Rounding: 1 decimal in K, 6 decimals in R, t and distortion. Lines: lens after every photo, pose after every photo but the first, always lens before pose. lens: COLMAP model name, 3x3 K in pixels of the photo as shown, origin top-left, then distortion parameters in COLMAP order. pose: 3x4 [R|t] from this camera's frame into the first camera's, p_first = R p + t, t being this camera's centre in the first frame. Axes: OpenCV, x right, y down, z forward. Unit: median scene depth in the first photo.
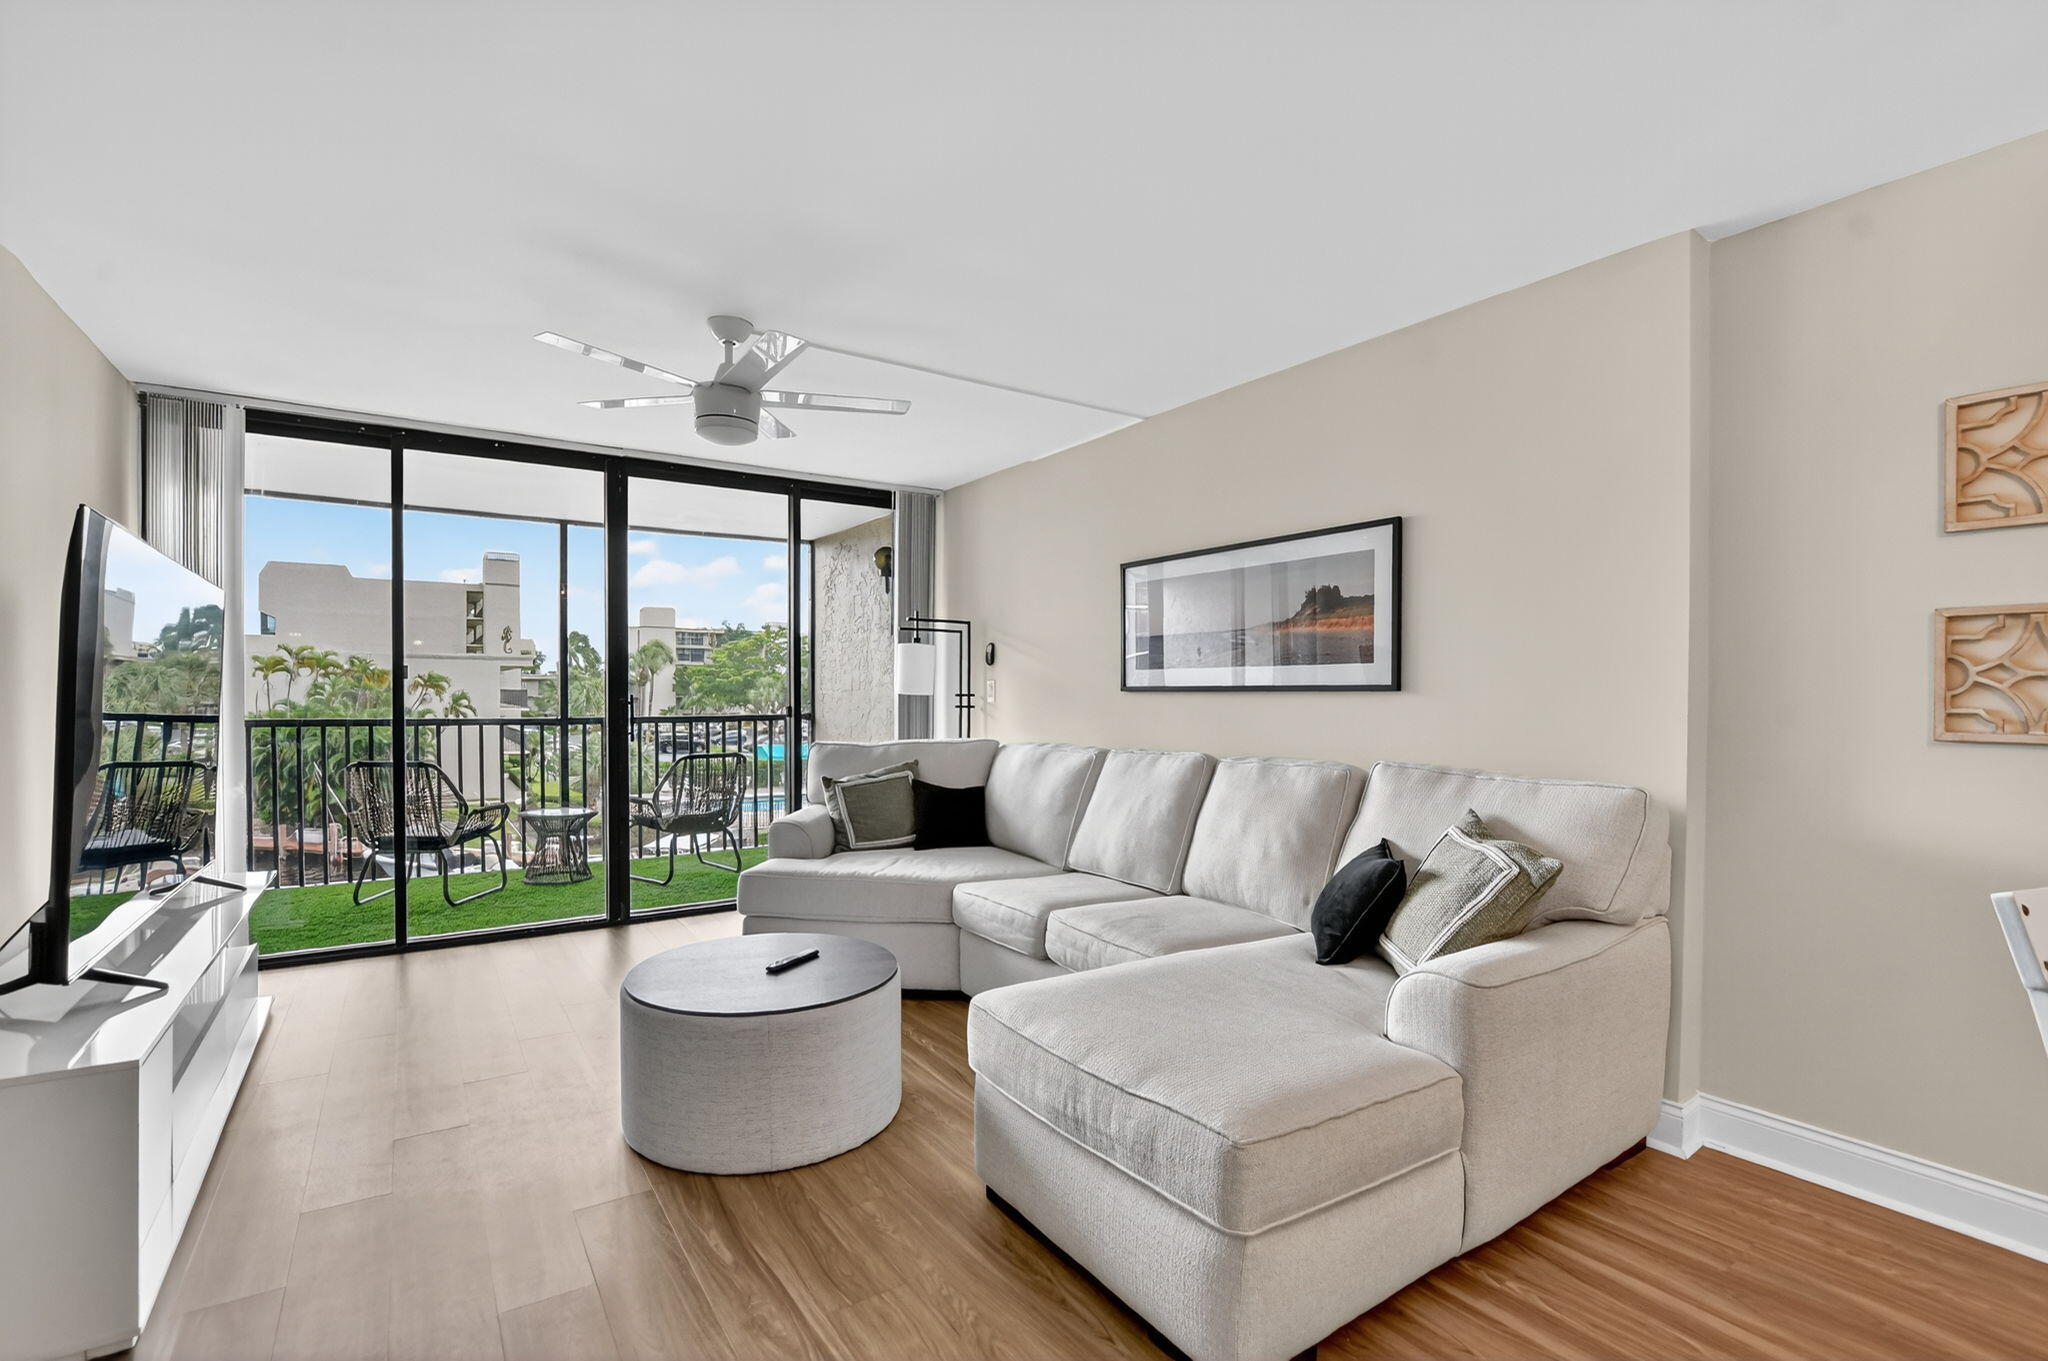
lens RADIAL K [[907.8, 0, 1024.0], [0, 907.8, 694.1], [0, 0, 1]] dist [-0.030872, 0.003286]
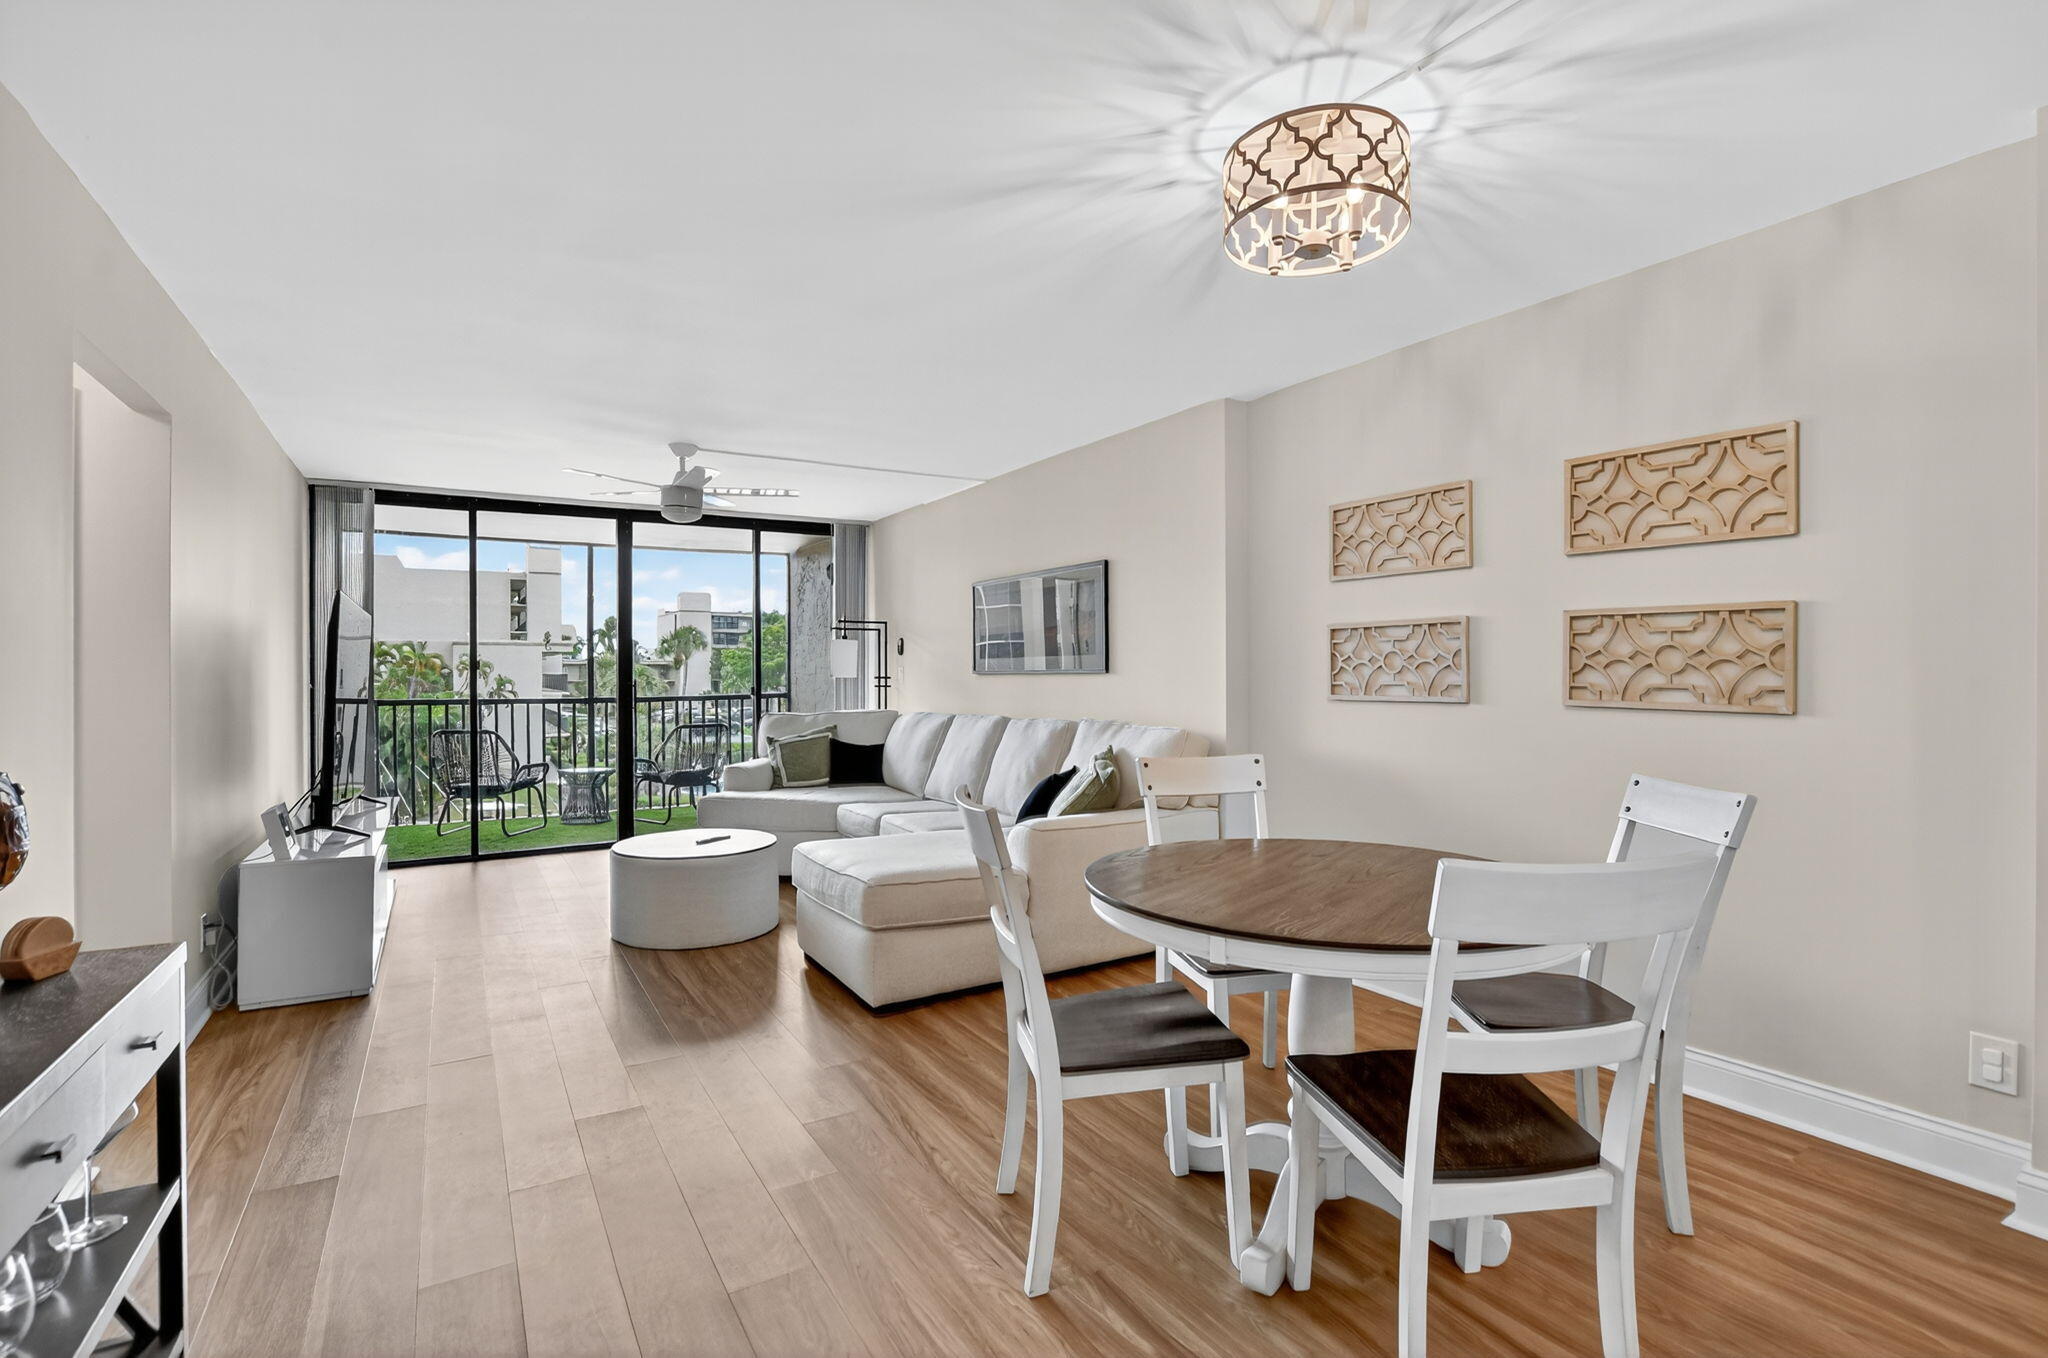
lens RADIAL K [[907.8, 0, 1014.5], [0, 907.8, 660.8], [0, 0, 1]] dist [-0.030872, 0.003286]
pose [[0.998961, -0.007431, -0.044969, 0.221443], [0.006699, 0.999843, -0.016408, -0.000601], [0.045083, 0.016089, 0.998854, -0.378915]]
